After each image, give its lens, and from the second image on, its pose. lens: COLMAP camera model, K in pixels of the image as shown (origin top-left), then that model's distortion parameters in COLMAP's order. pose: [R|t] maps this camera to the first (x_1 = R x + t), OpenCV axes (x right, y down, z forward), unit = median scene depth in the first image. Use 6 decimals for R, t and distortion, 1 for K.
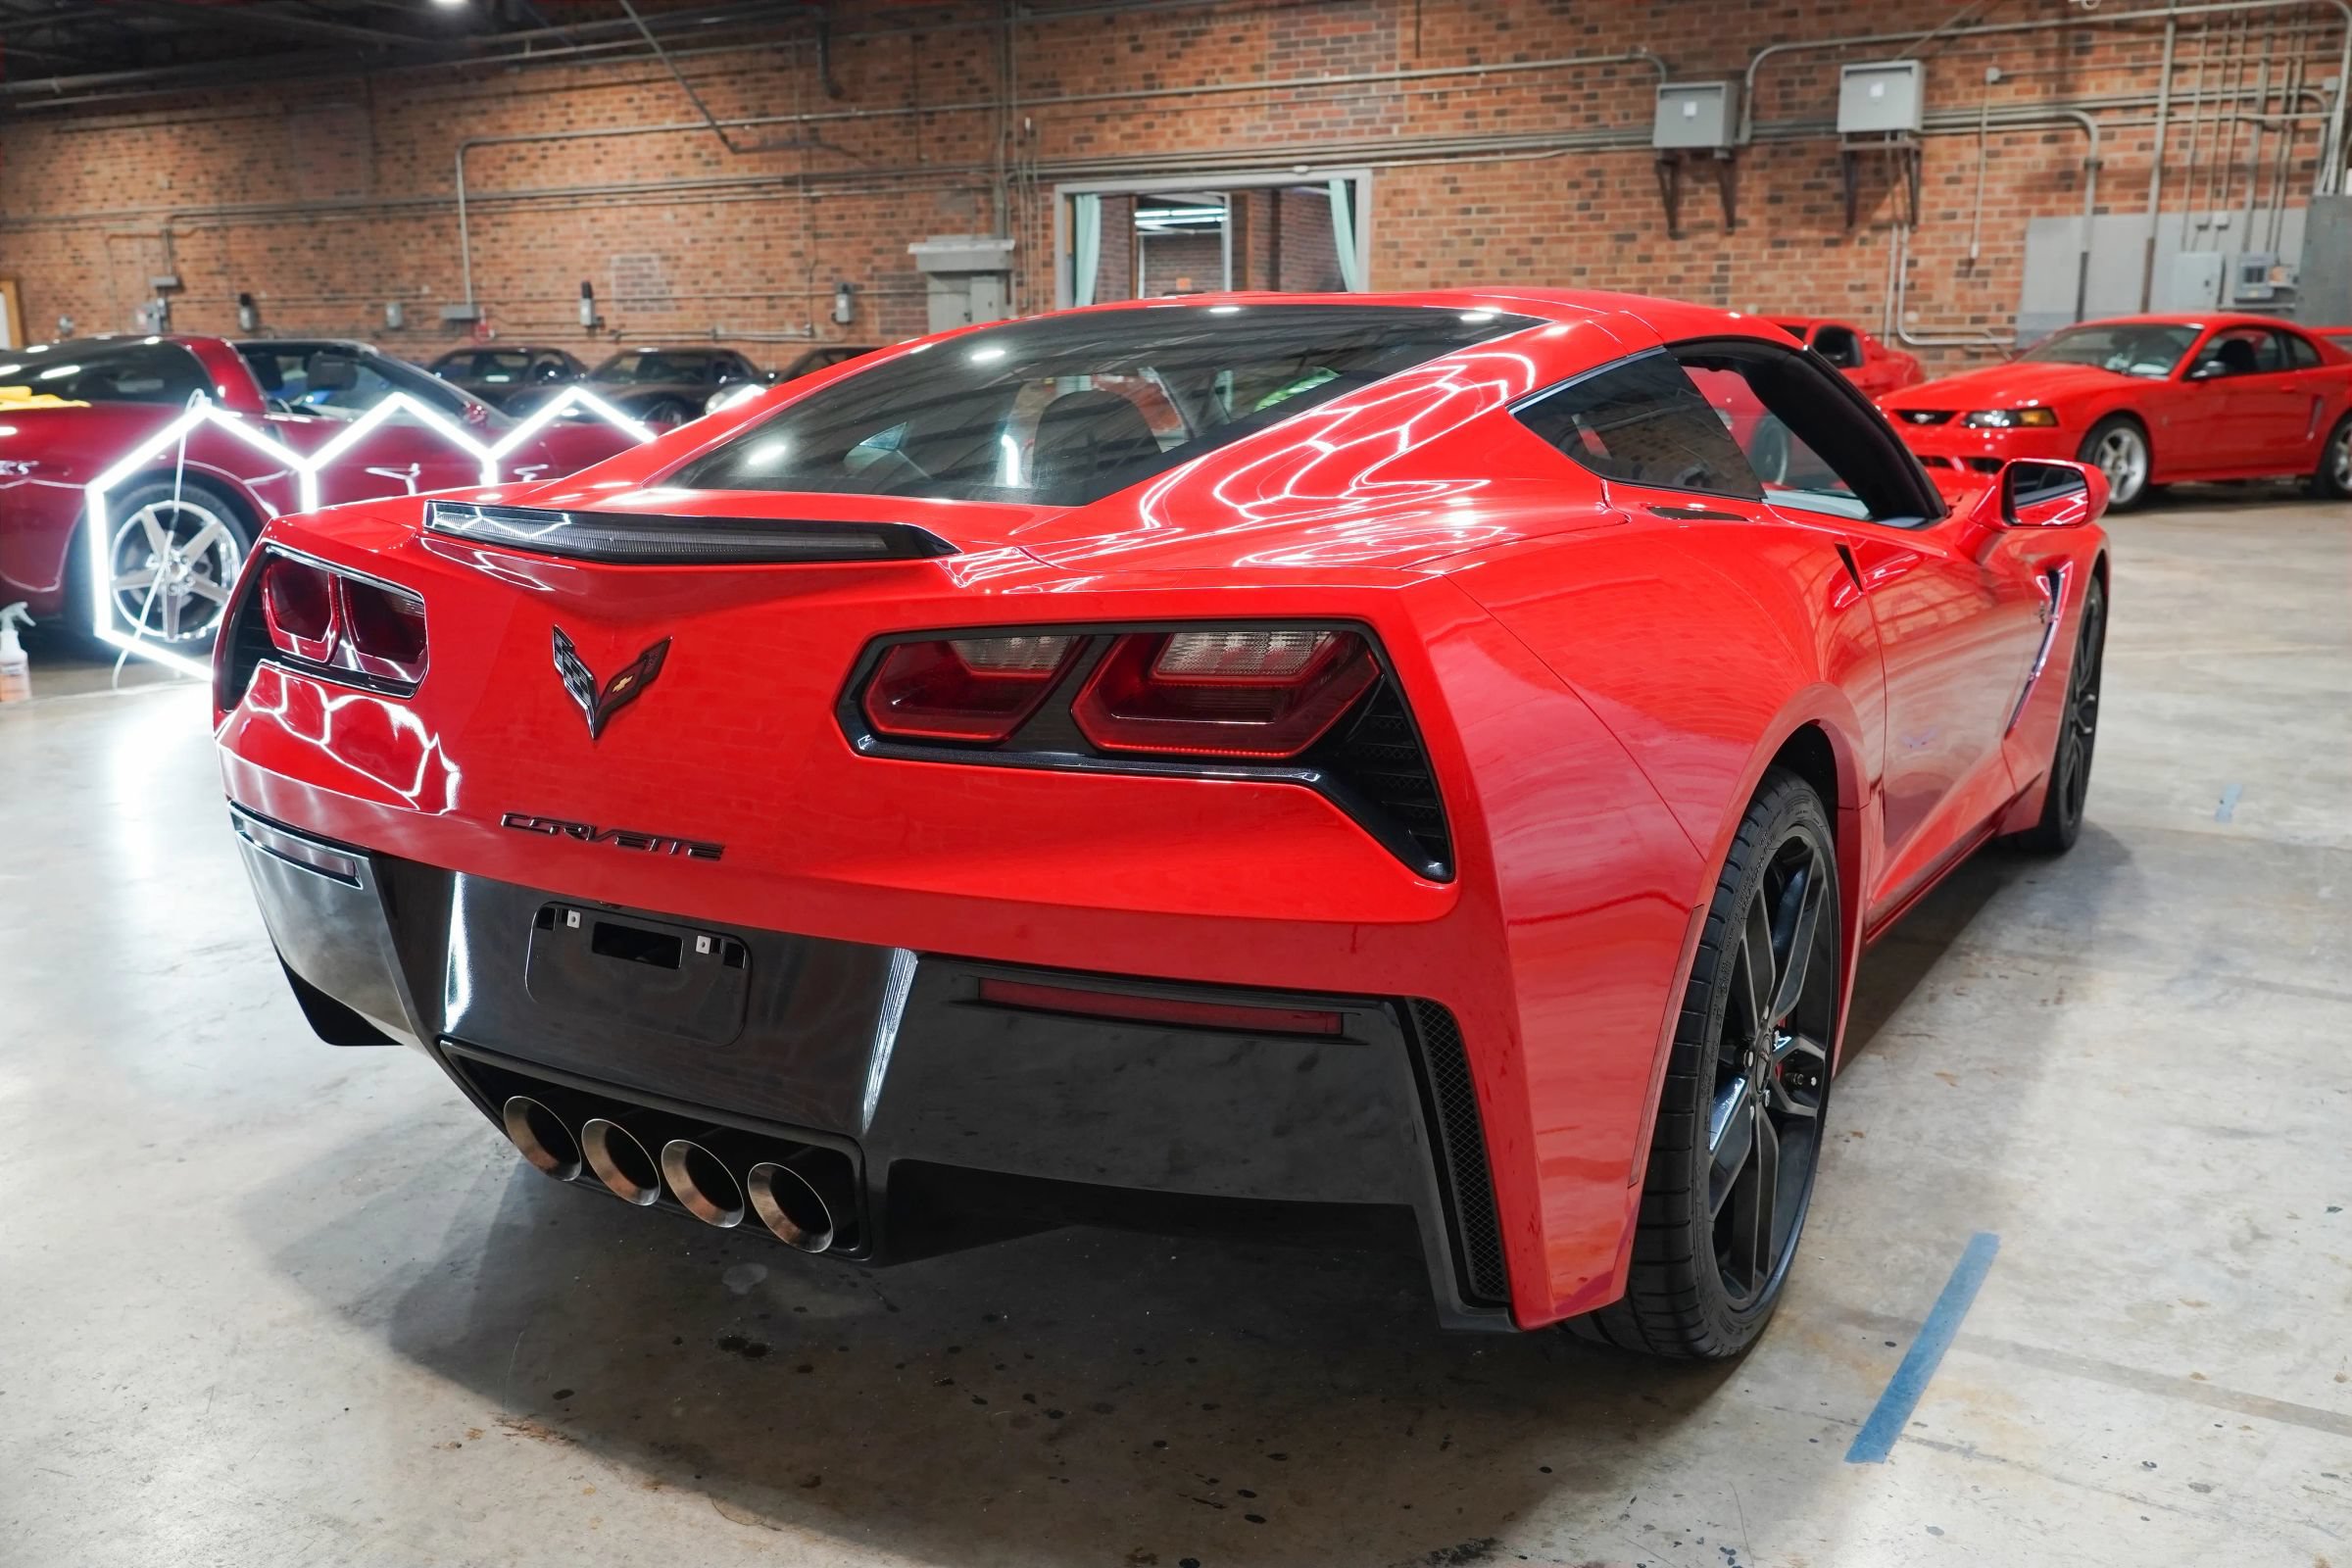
lens RADIAL K [[2005.7, 0, 1179.3], [0, 2005.7, 778.6], [0, 0, 1]] dist [0.021002, -0.004121]
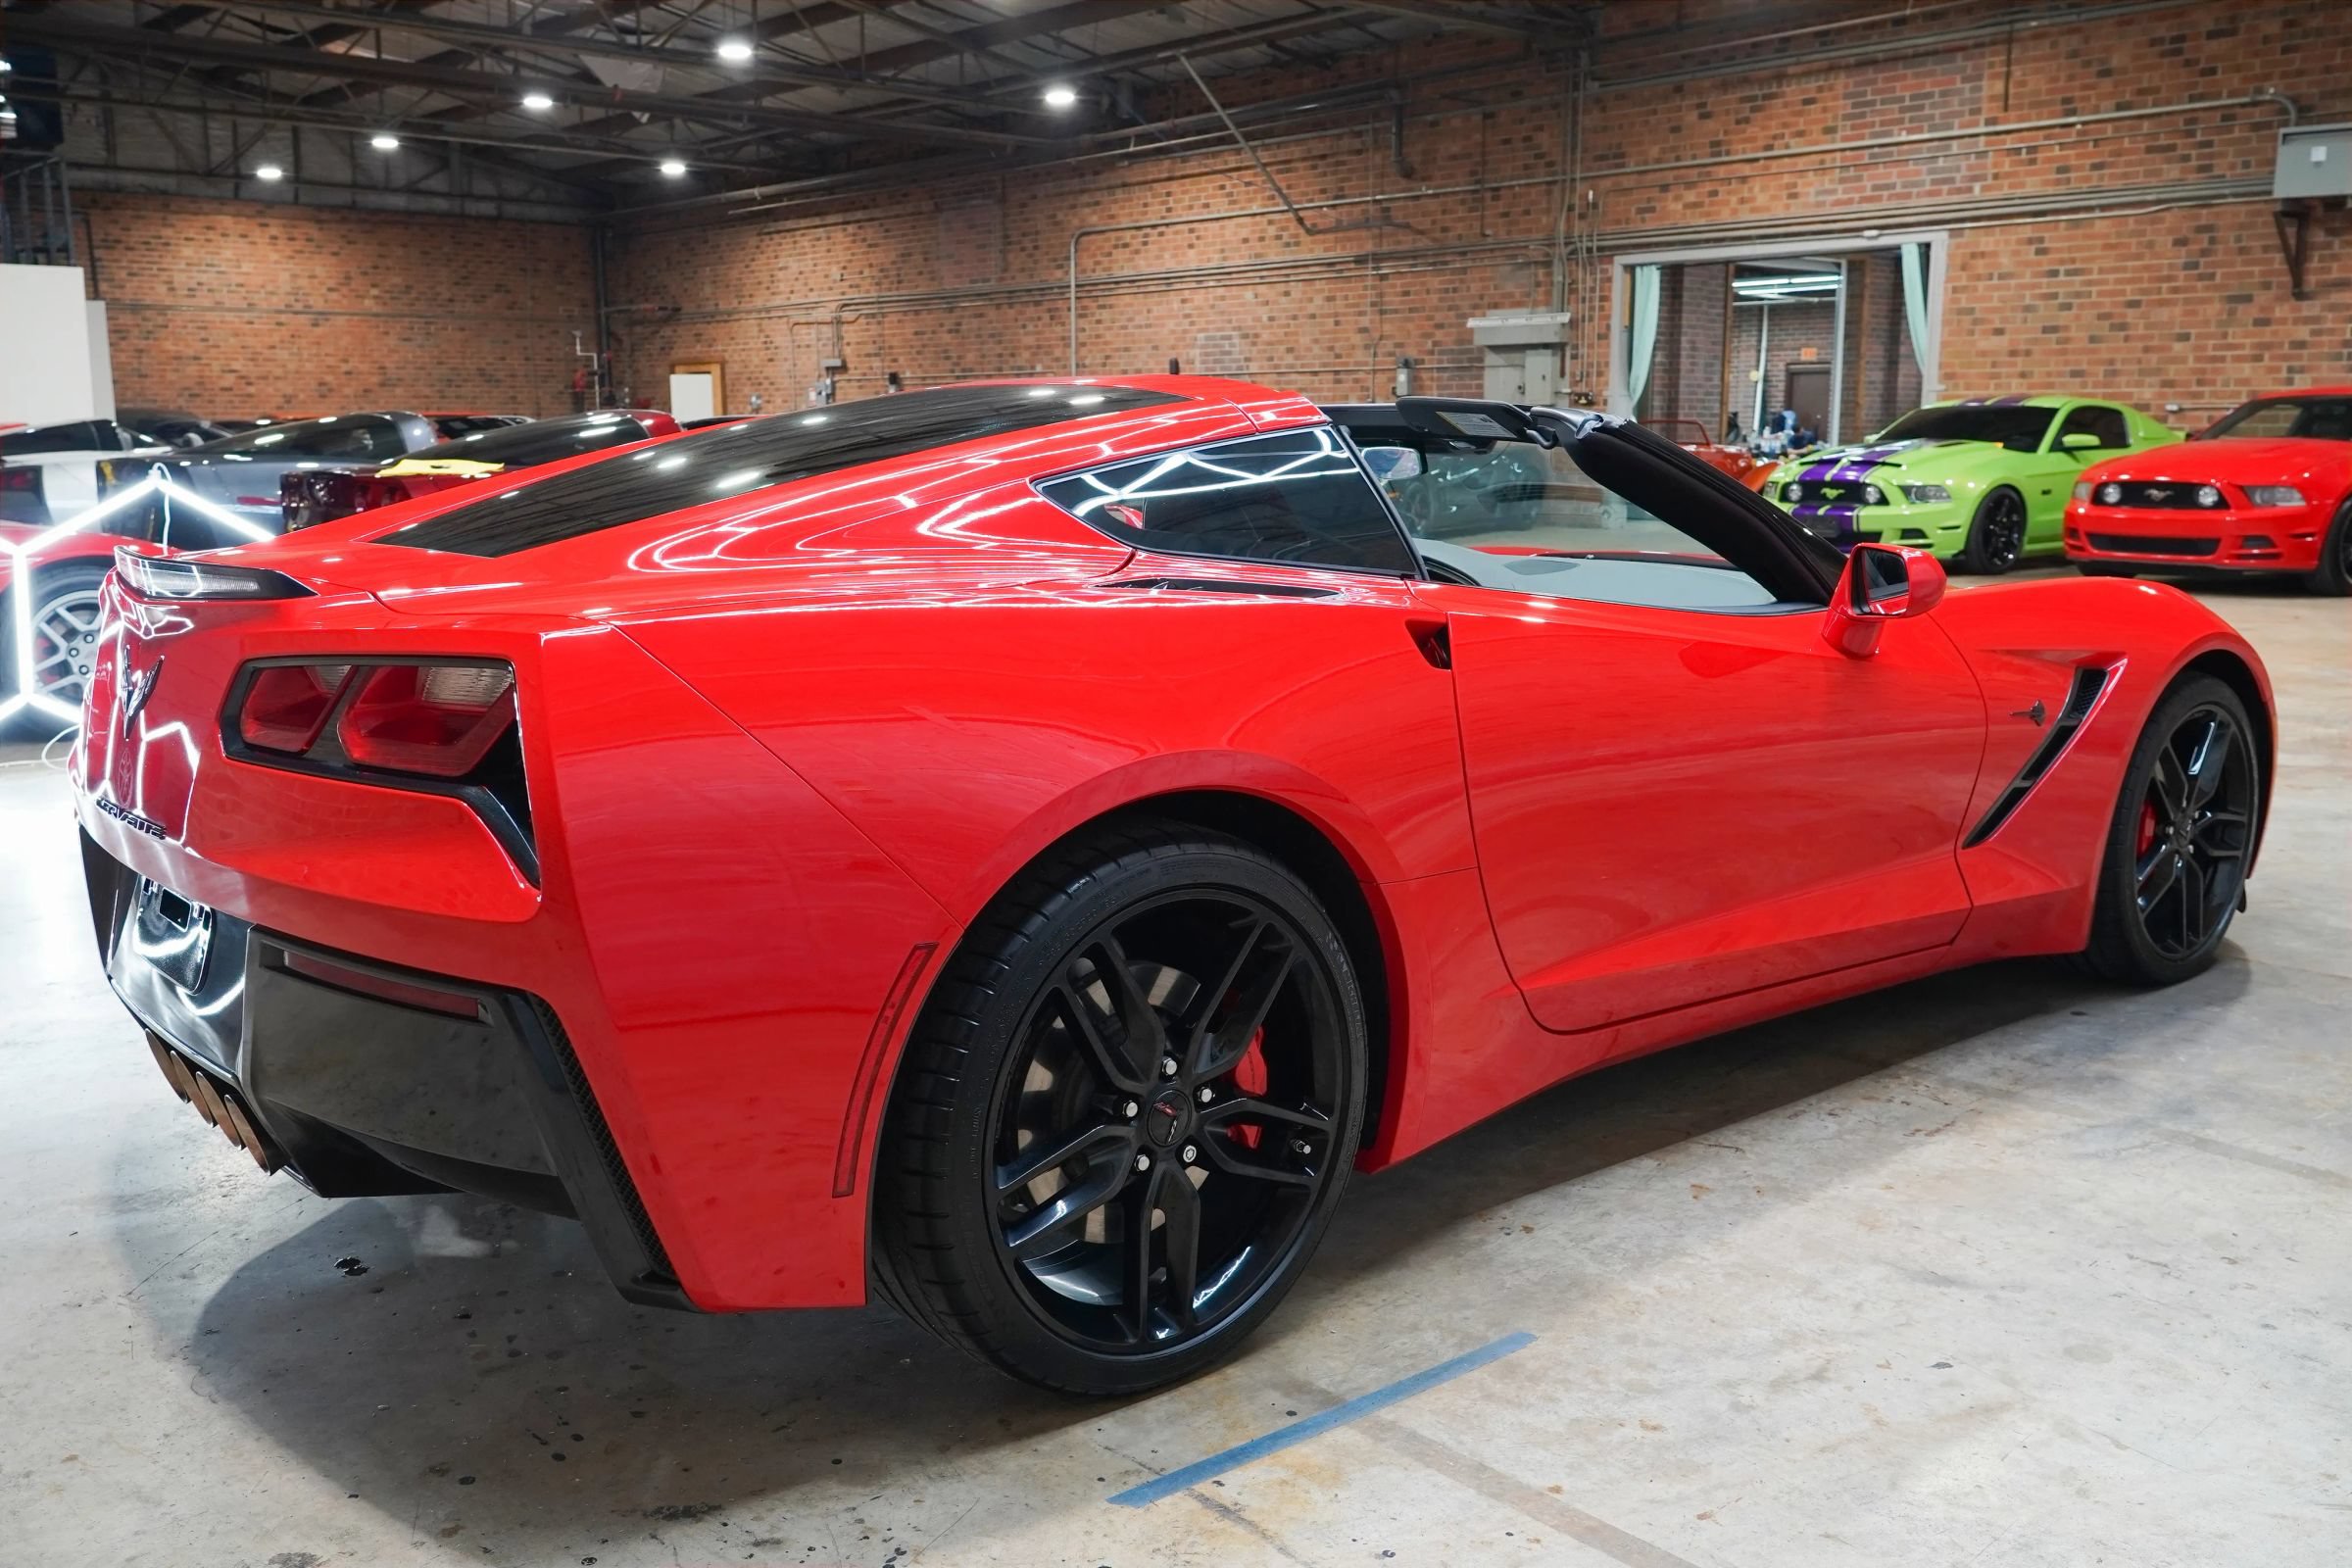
lens RADIAL K [[2022.7, 0, 1174.4], [0, 2022.7, 787.5], [0, 0, 1]] dist [0.015055, 0.006263]
pose [[0.947320, 0.058472, -0.314907, 0.067314], [-0.068449, 0.997440, -0.020707, -0.000659], [0.312890, 0.041172, 0.948897, 0.001045]]
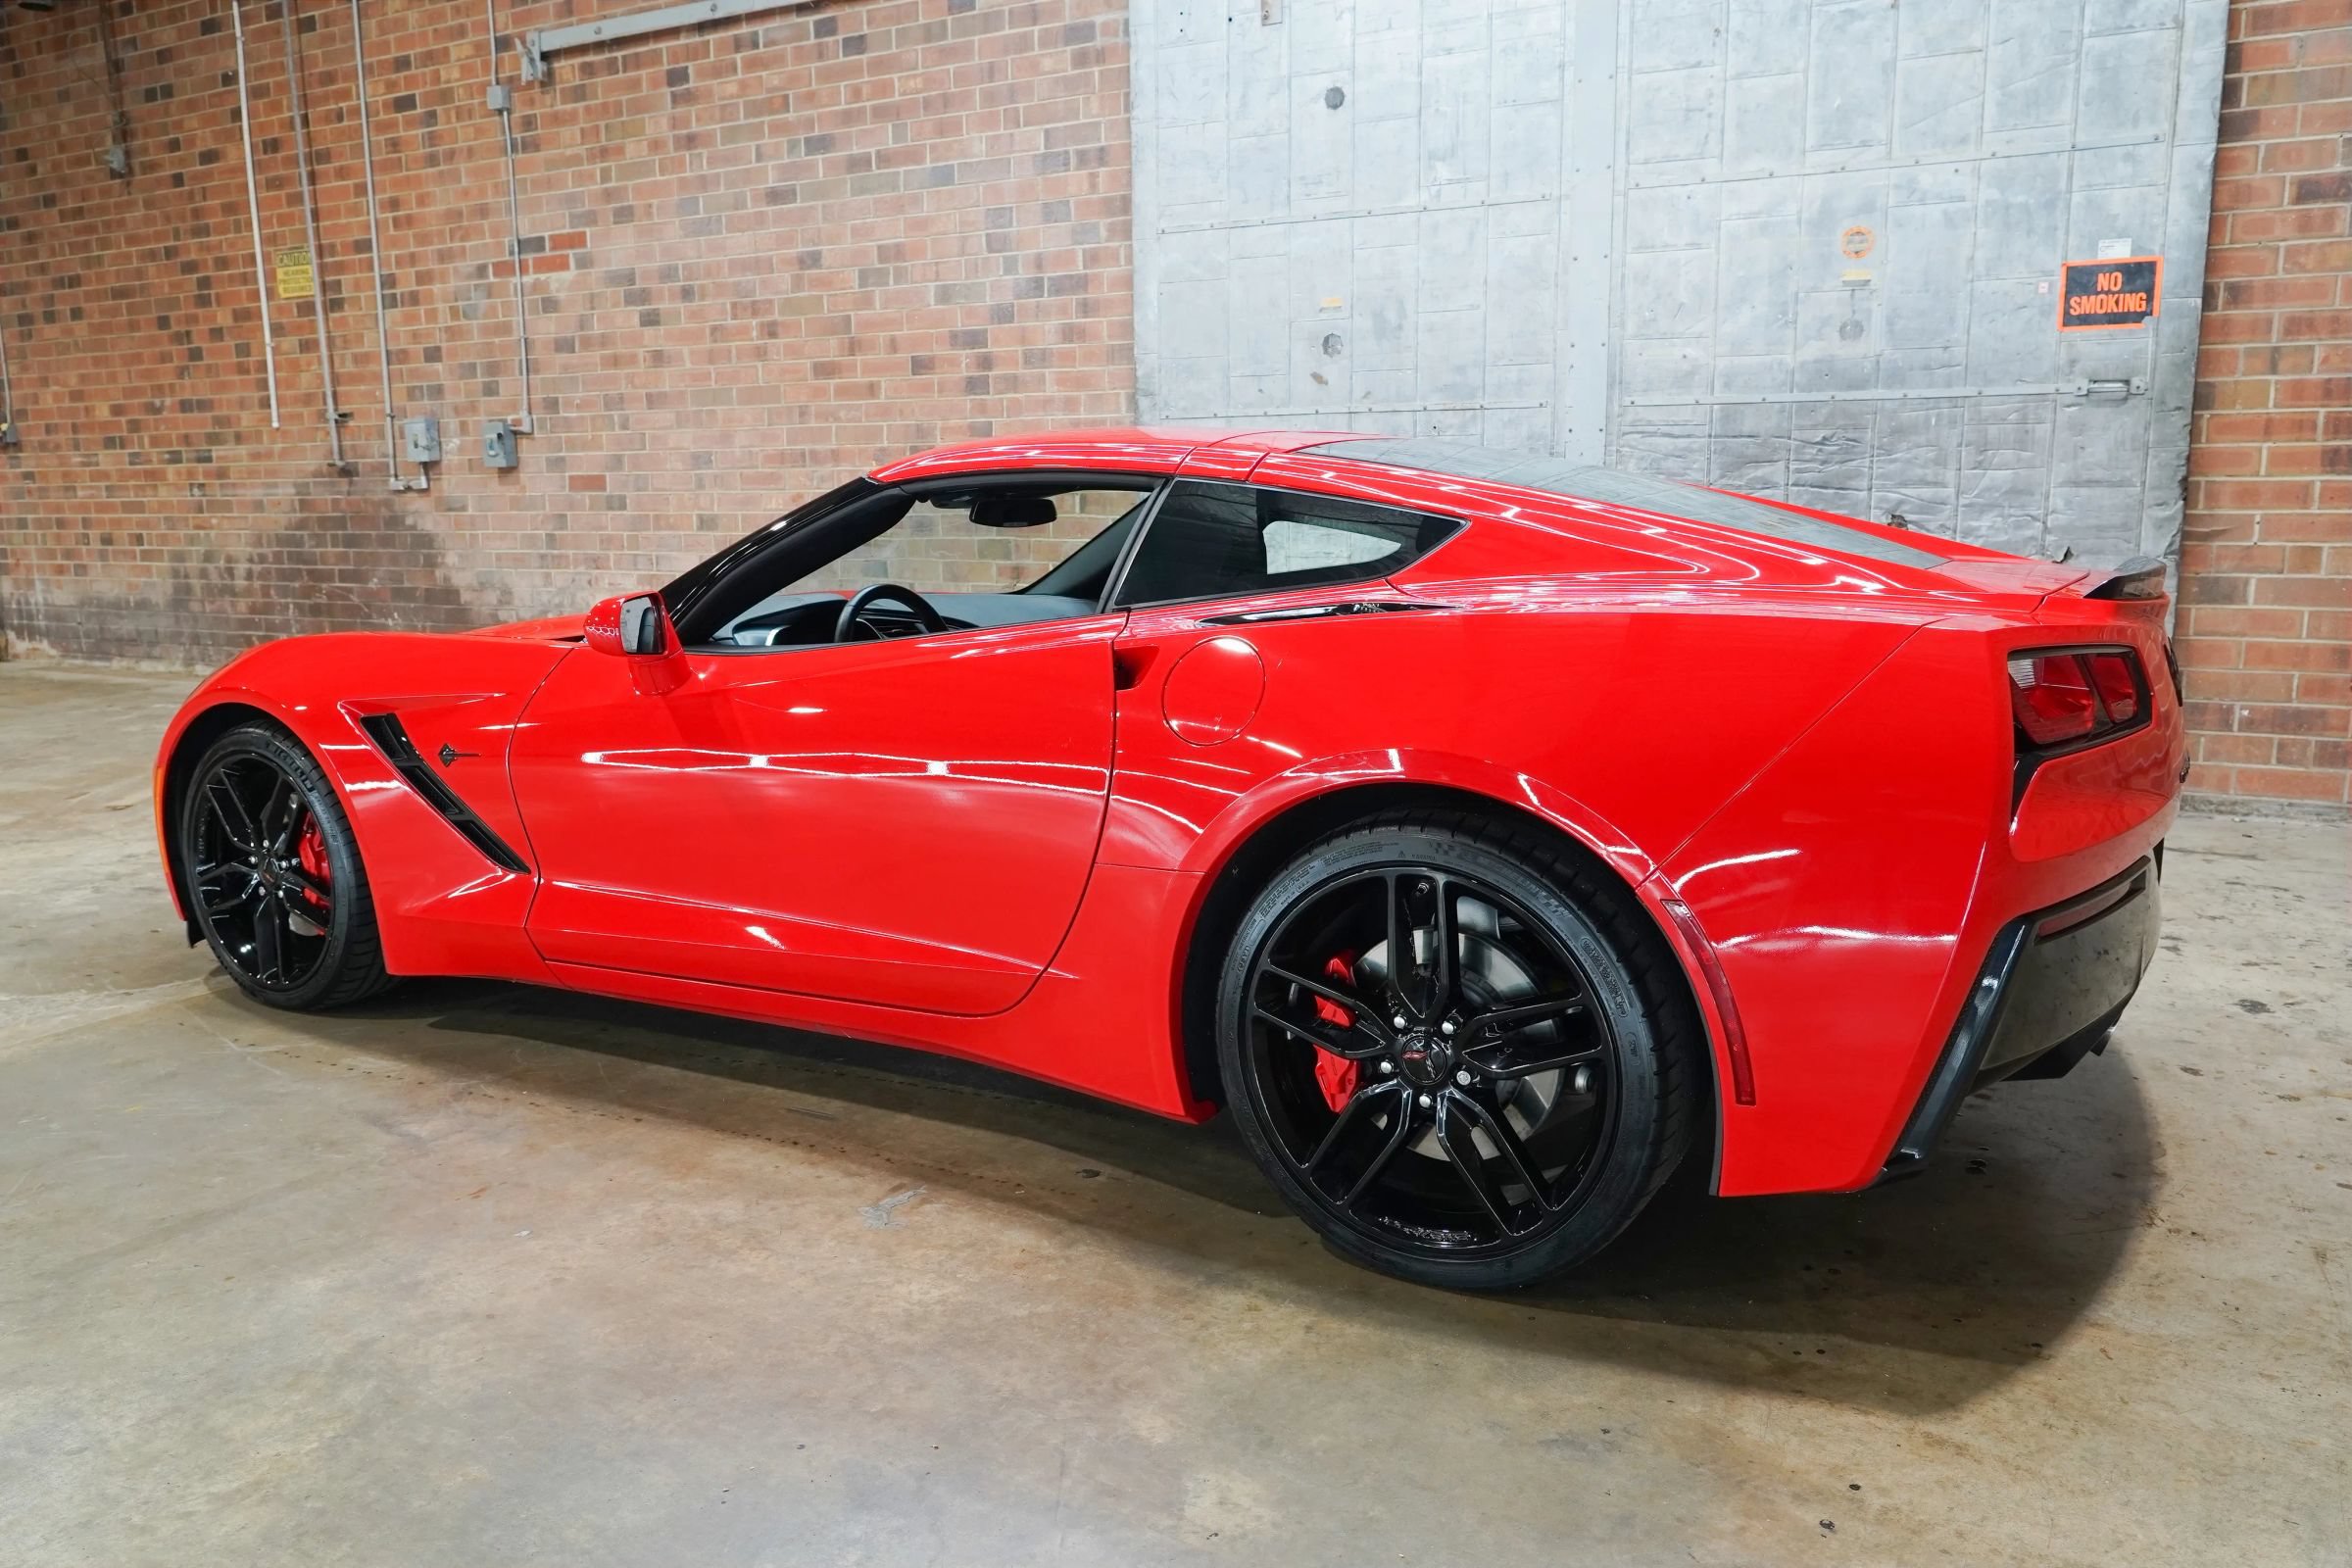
lens RADIAL K [[1743.0, 0, 1176.9], [0, 1743.0, 781.2], [0, 0, 1]] dist [-0.004413, 0.010284]
pose [[0.000291, -0.168105, 0.985769, -0.154480], [0.223294, 0.960890, 0.163797, -0.033915], [-0.974751, 0.220069, 0.037817, 0.161889]]
